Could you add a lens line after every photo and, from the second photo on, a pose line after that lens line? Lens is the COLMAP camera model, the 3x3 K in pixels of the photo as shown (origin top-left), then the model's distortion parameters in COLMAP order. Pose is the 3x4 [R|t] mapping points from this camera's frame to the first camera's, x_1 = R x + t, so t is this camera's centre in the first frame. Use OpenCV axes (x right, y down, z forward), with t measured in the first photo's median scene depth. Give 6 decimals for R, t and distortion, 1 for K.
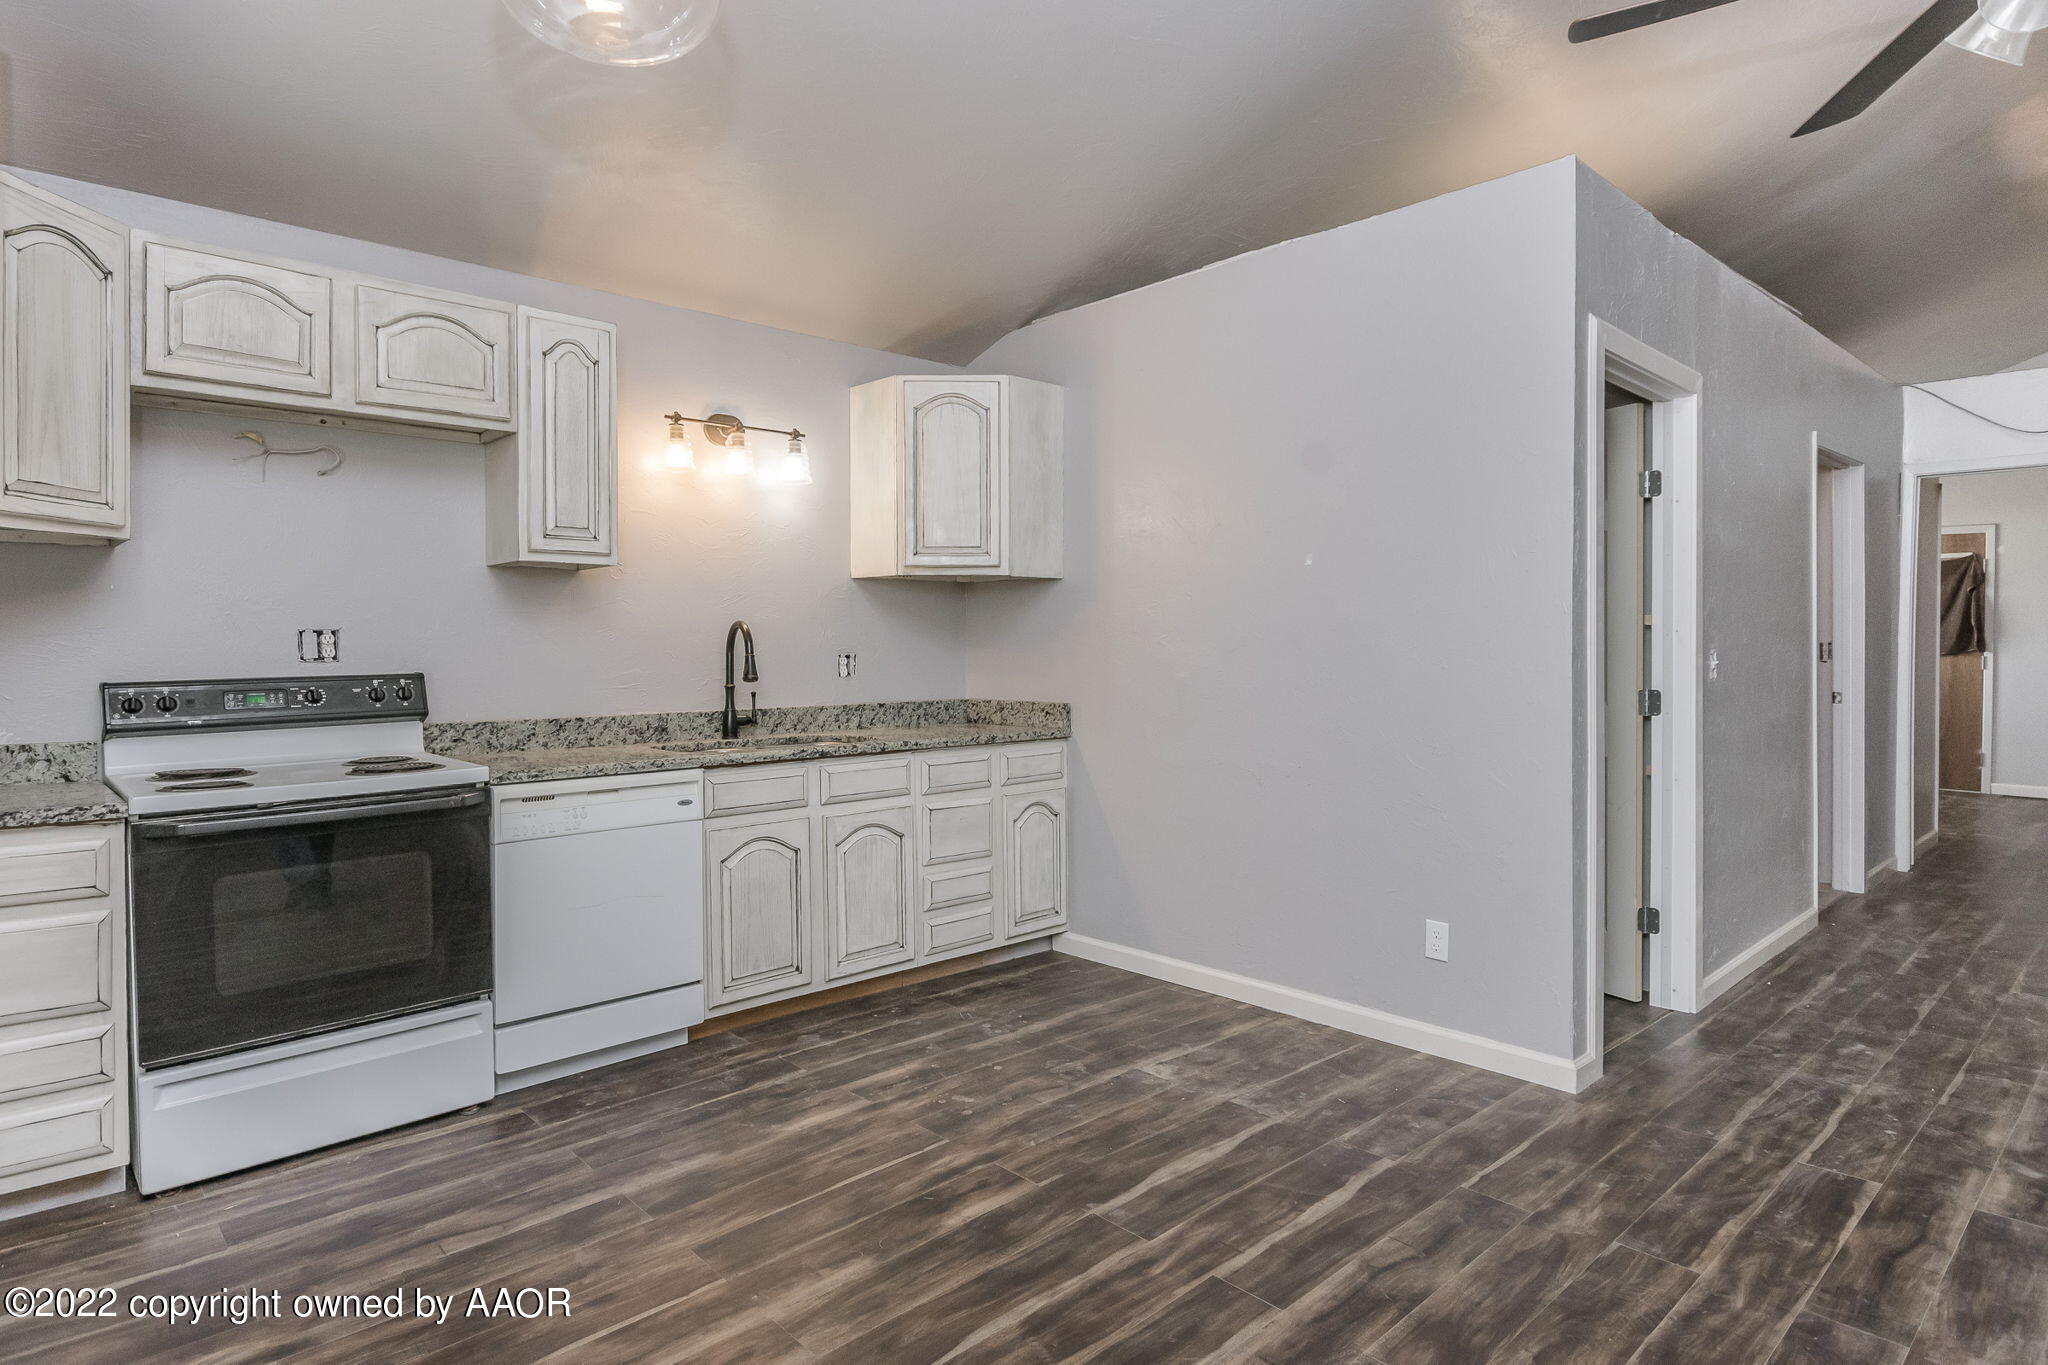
lens RADIAL K [[1137.1, 0, 1020.7], [0, 1137.1, 649.7], [0, 0, 1]] dist [-0.000202, -0.001092]
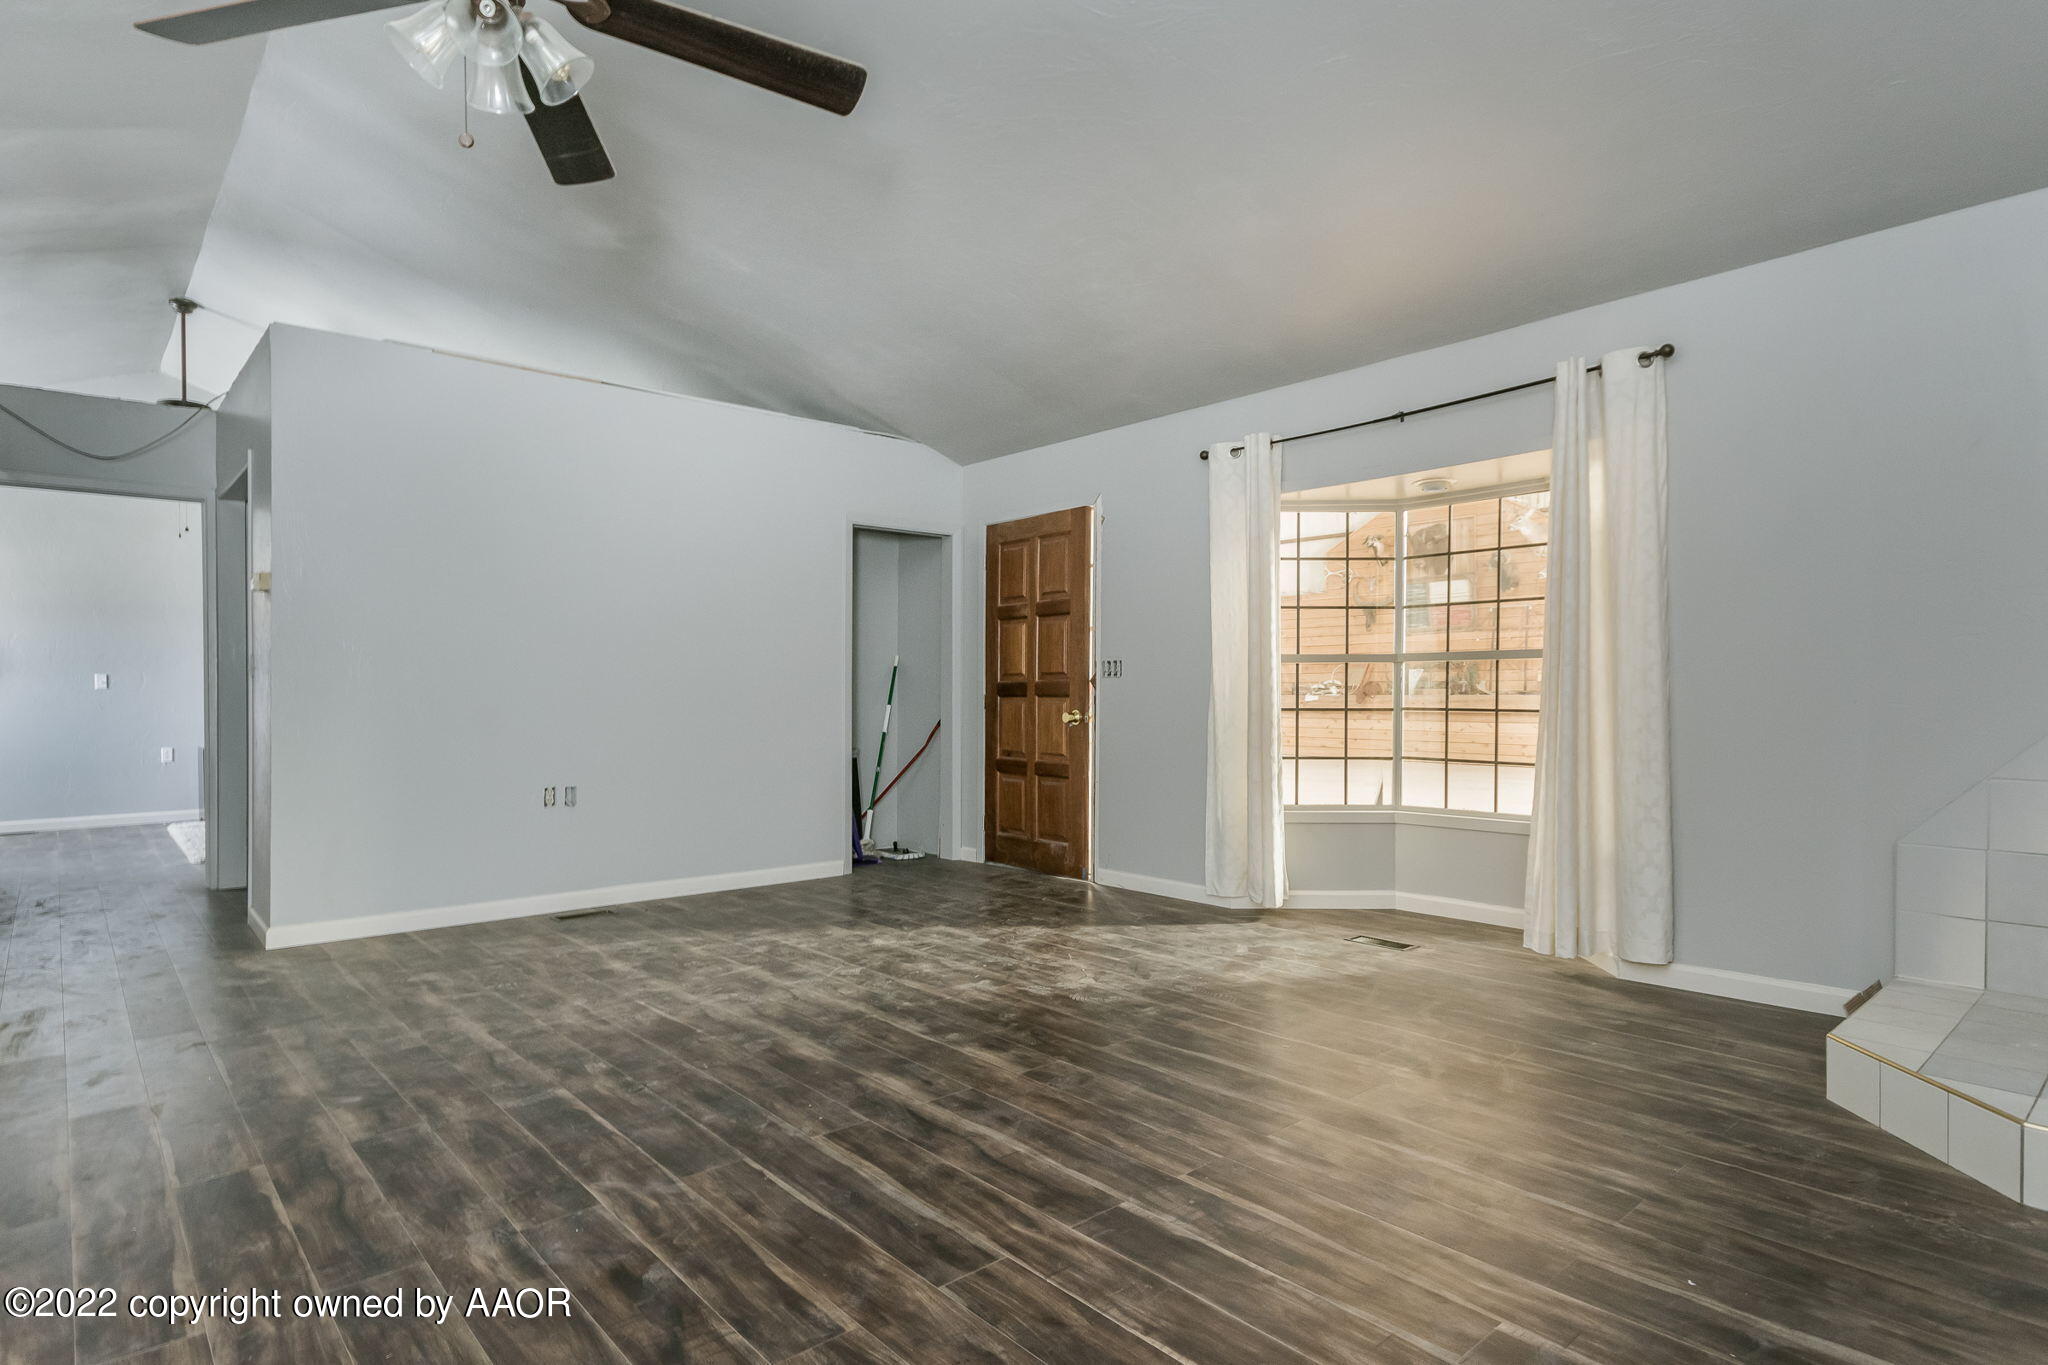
lens RADIAL K [[1084.4, 0, 1019.7], [0, 1084.4, 694.8], [0, 0, 1]] dist [-0.001192, -0.001033]
pose [[0.017970, -0.001736, 0.999837, -0.123346], [0.012948, 0.999915, 0.001503, 0.052025], [-0.999755, 0.012919, 0.017991, 0.237721]]
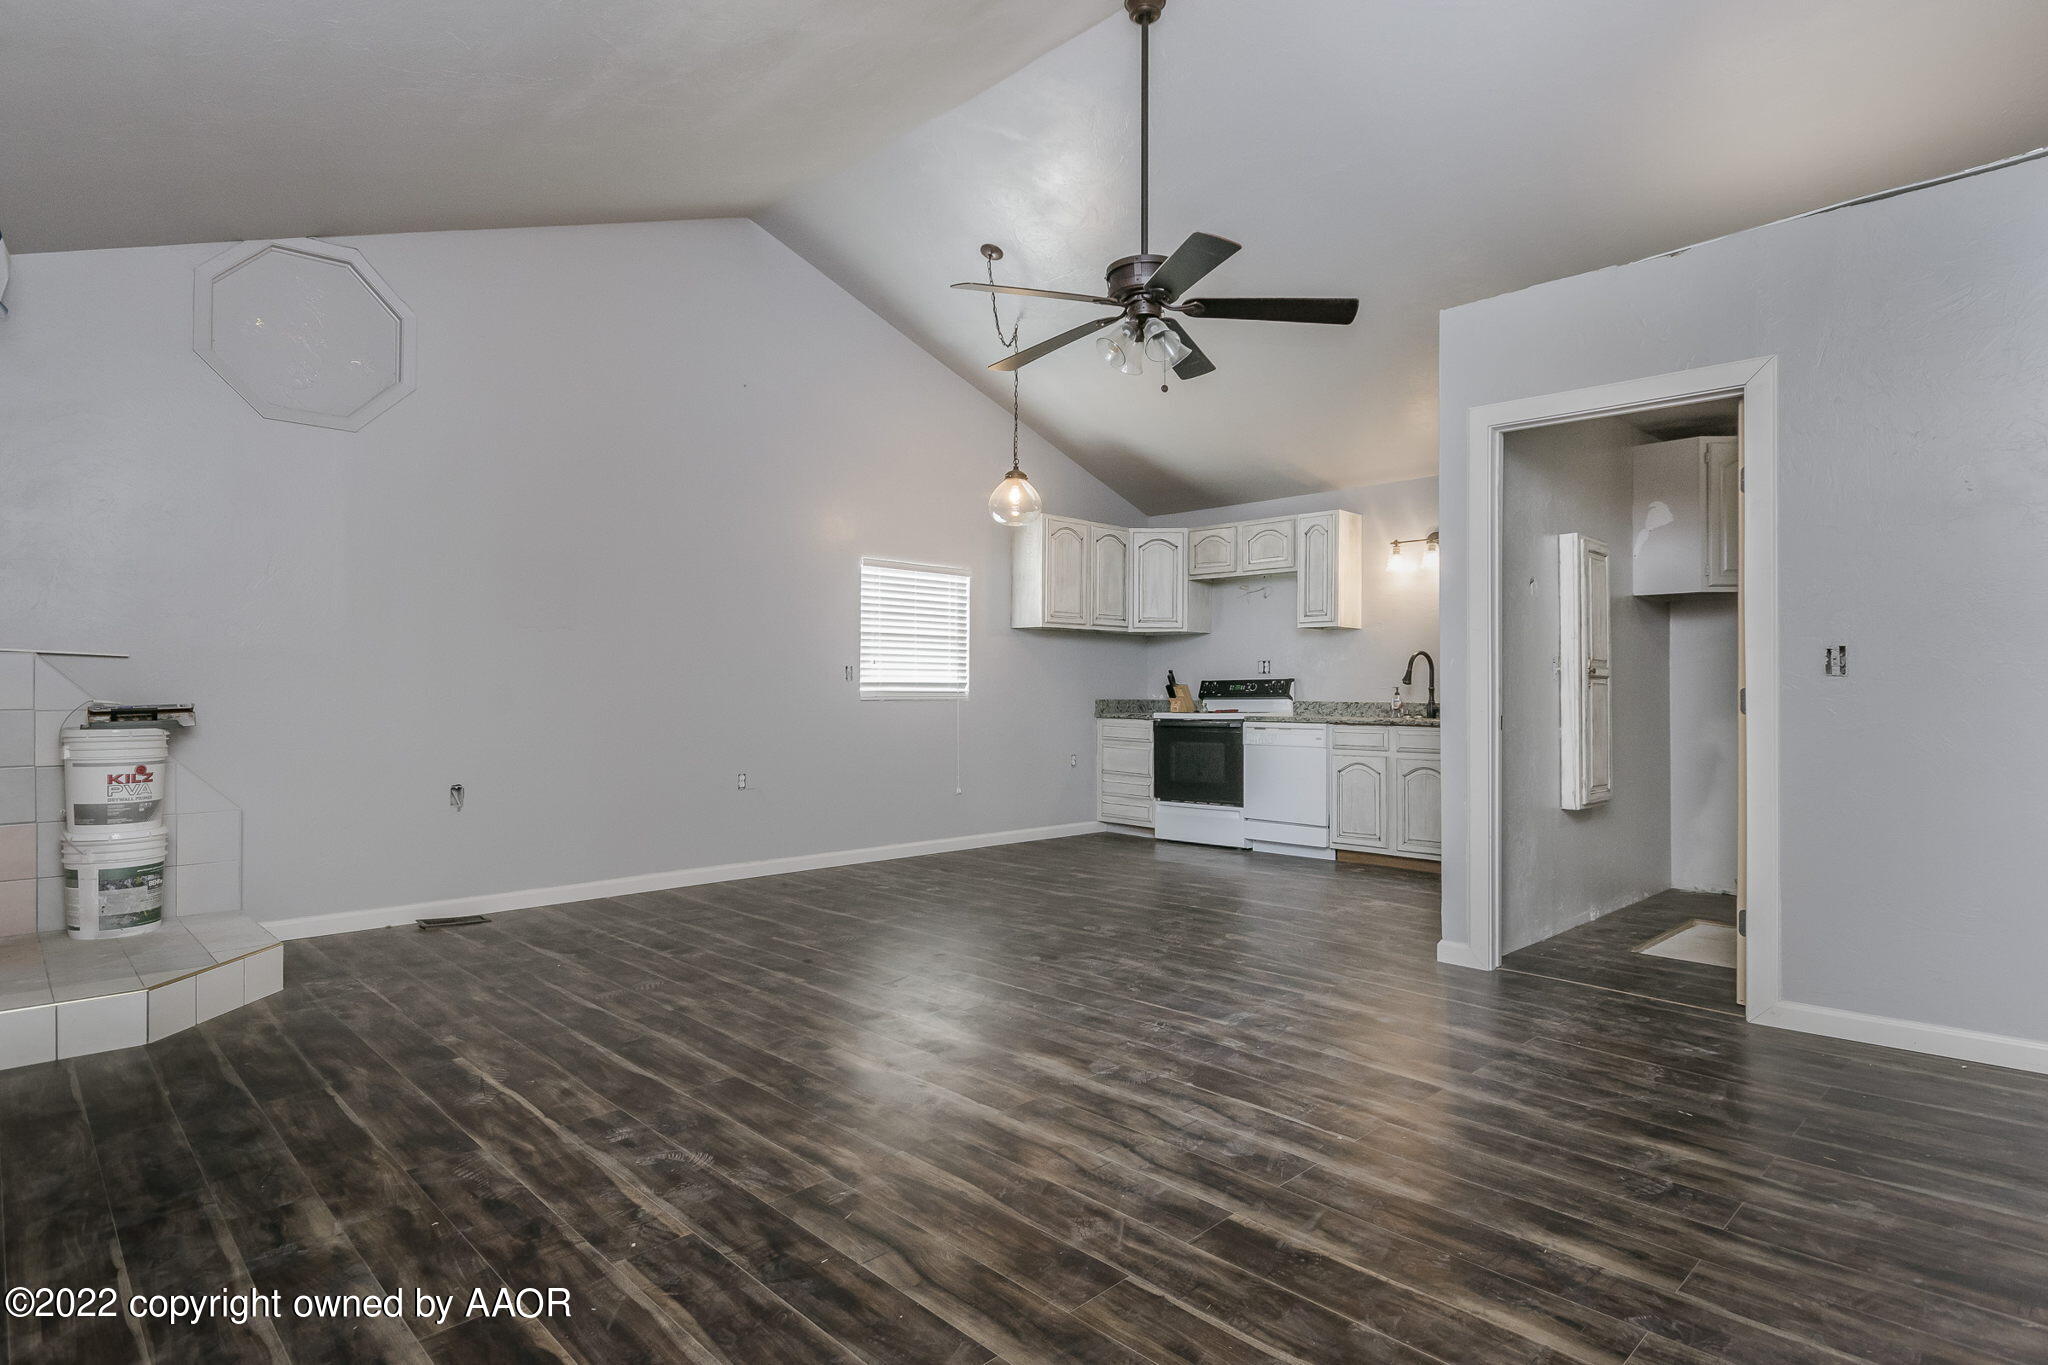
lens RADIAL K [[1084.4, 0, 1019.7], [0, 1084.4, 694.8], [0, 0, 1]] dist [-0.001192, -0.001033]
pose [[0.022500, 0.005857, -0.999730, 1.653289], [-0.009461, 0.999939, 0.005646, 0.045481], [0.999702, 0.009332, 0.022554, 0.390229]]
